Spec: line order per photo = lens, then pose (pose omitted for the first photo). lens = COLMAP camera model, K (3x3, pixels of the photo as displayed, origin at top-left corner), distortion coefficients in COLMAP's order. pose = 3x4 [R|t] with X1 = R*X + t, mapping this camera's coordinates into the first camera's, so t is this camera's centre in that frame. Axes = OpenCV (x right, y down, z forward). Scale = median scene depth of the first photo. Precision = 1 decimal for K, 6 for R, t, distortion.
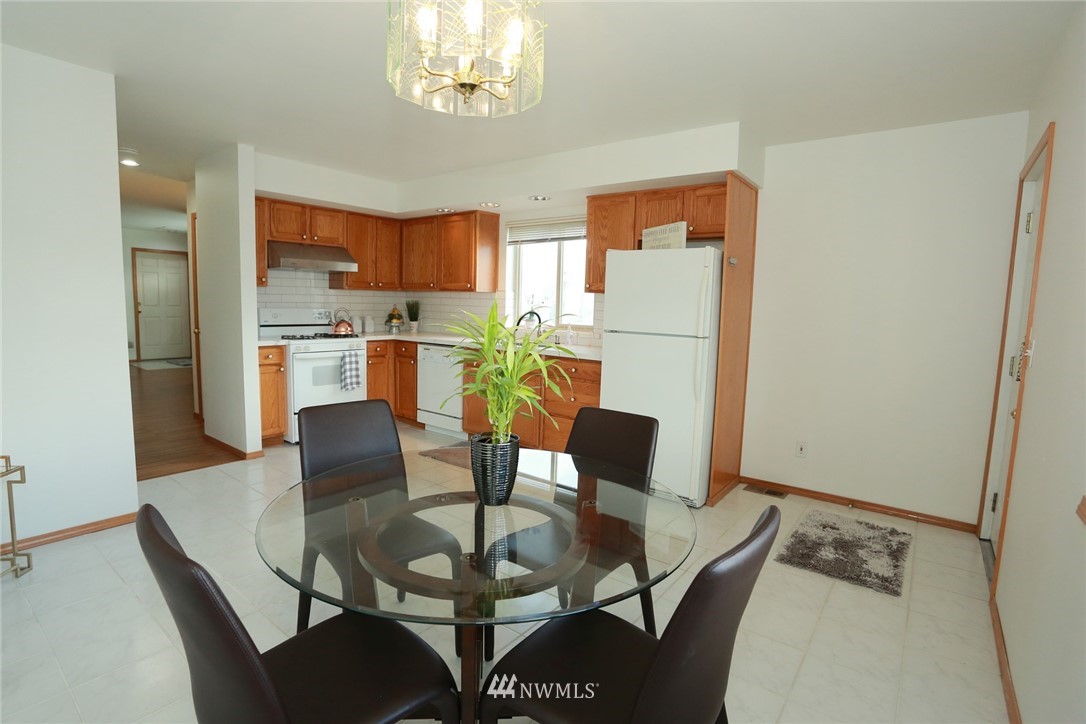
lens RADIAL K [[527.2, 0, 536.2], [0, 527.2, 358.9], [0, 0, 1]] dist [-0.078043, 0.034922]
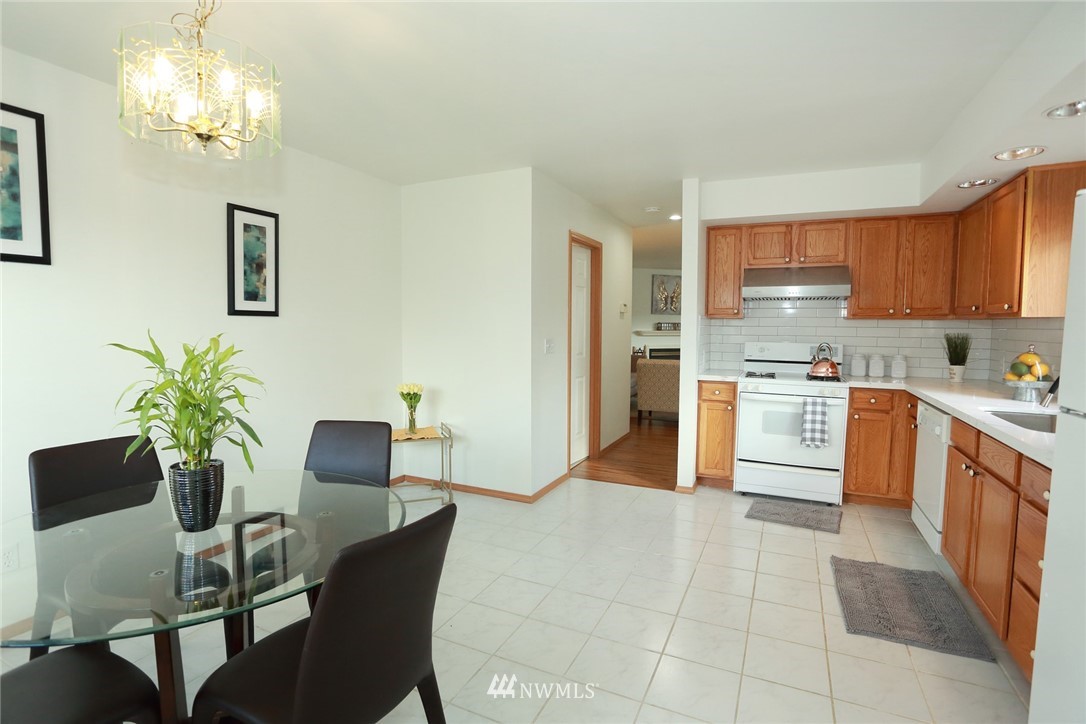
lens RADIAL K [[527.2, 0, 536.2], [0, 527.2, 358.9], [0, 0, 1]] dist [-0.078043, 0.034922]
pose [[0.215293, 0.039270, -0.975760, 0.305837], [-0.104632, 0.994367, 0.016932, -0.042223], [0.970928, 0.098451, 0.218189, 0.418921]]
